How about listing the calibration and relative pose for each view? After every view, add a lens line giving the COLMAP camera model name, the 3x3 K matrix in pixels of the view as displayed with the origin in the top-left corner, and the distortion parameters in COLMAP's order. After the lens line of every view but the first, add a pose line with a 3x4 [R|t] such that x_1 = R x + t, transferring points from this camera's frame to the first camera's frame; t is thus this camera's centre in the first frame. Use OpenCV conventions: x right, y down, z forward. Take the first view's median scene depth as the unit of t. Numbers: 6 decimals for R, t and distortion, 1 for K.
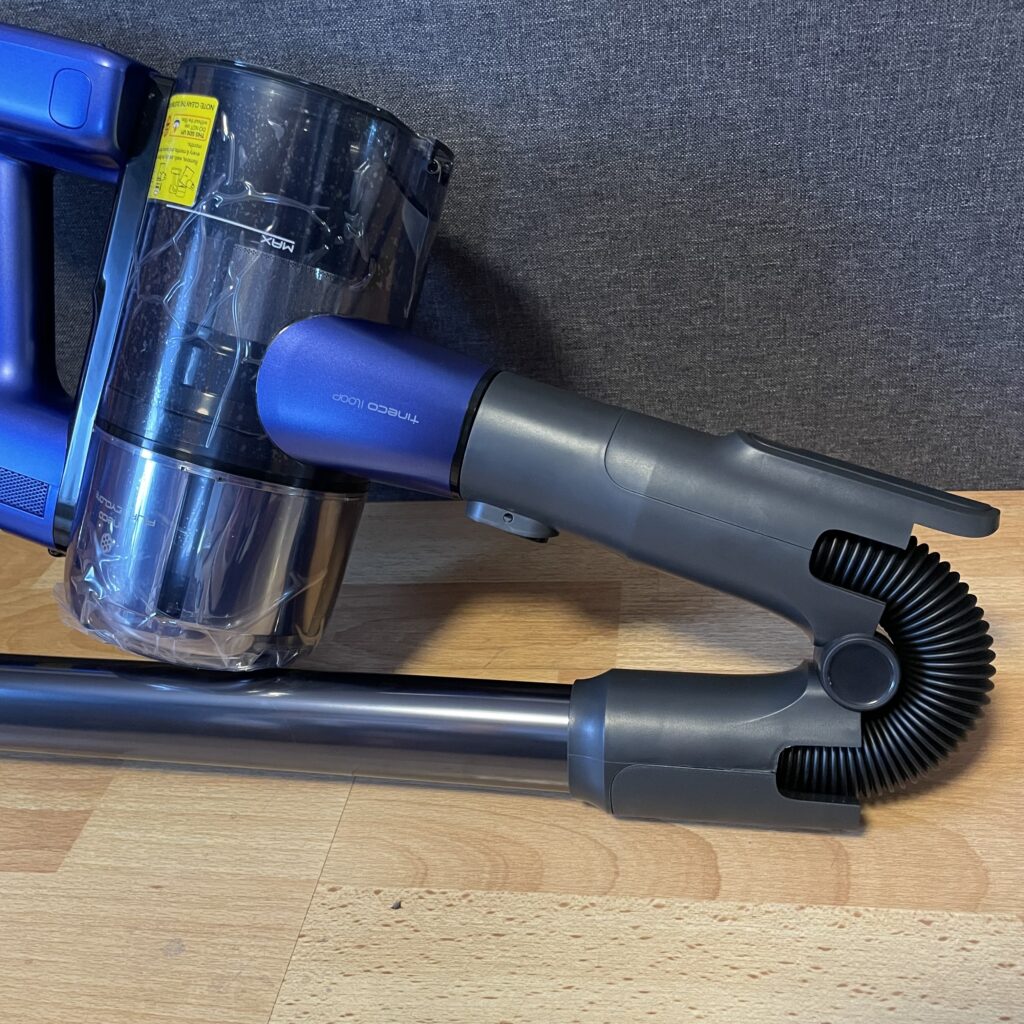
lens RADIAL K [[1067.4, 0, 507.6], [0, 1067.4, 517.7], [0, 0, 1]] dist [0.051497, 0.000000]
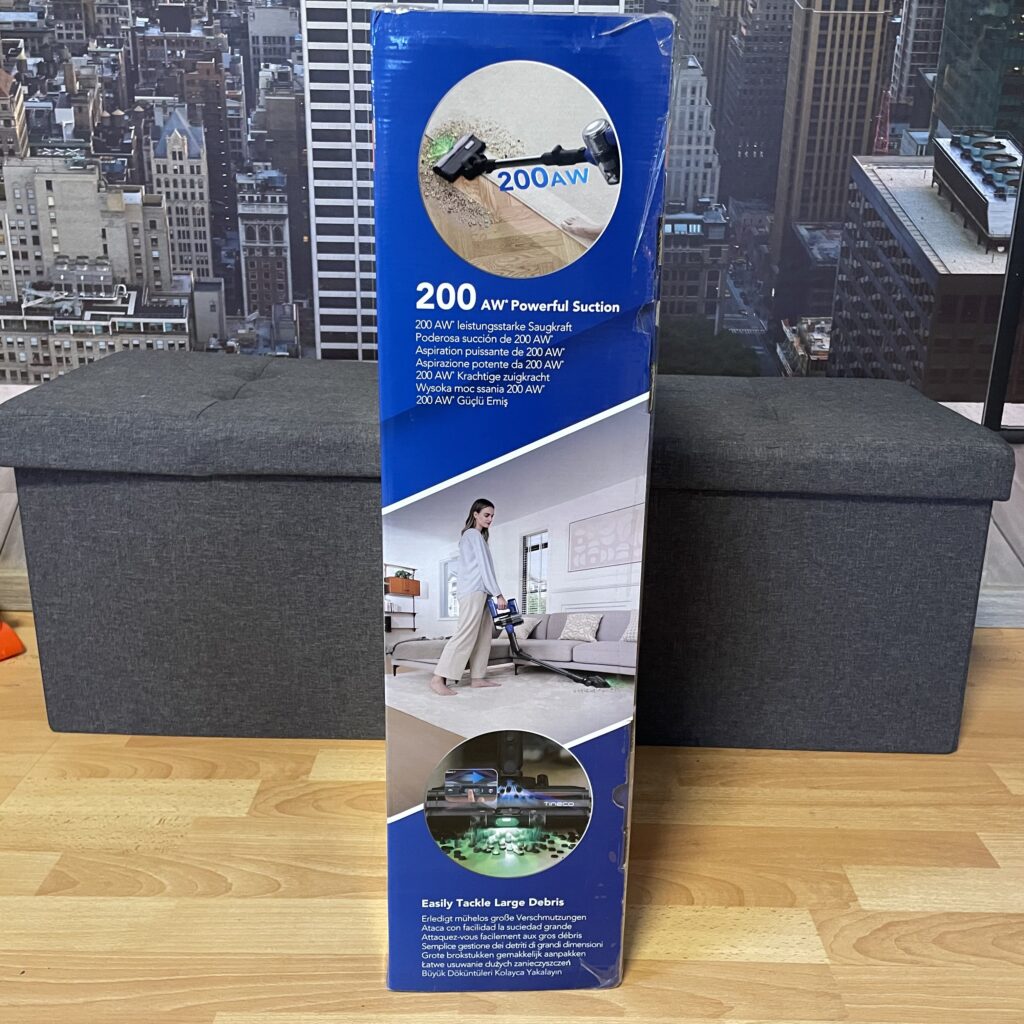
lens RADIAL K [[1067.4, 0, 512.7], [0, 1067.4, 518.1], [0, 0, 1]] dist [0.051497, 0.000000]
pose [[0.984079, 0.079517, 0.158949, -0.553309], [-0.036741, 0.966029, -0.255809, 0.116183], [-0.173891, 0.245896, 0.953571, -1.227039]]
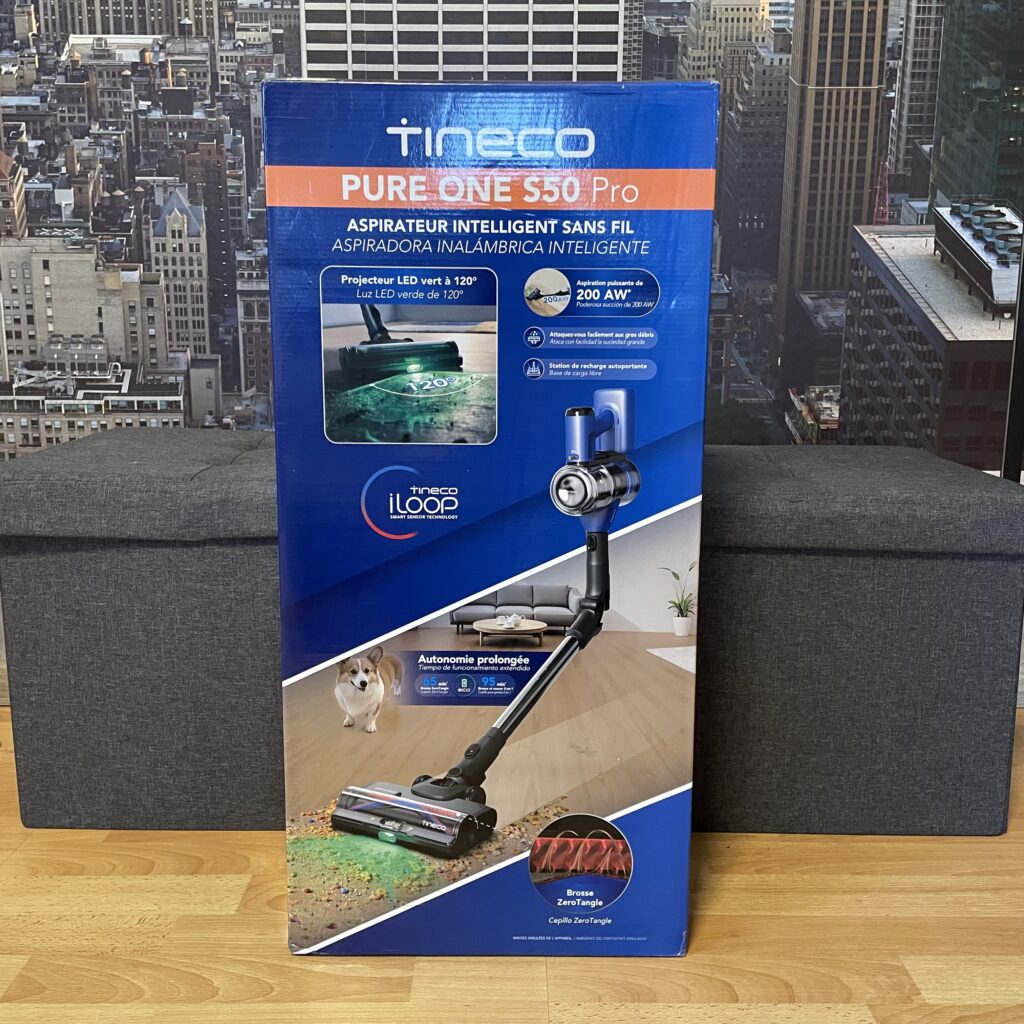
lens RADIAL K [[1067.4, 0, 511.1], [0, 1067.4, 507.4], [0, 0, 1]] dist [0.051497, 0.000000]
pose [[0.984023, 0.084072, 0.156940, -0.567016], [-0.020235, 0.928585, -0.370567, 0.197531], [-0.176887, 0.361471, 0.915451, -1.067959]]
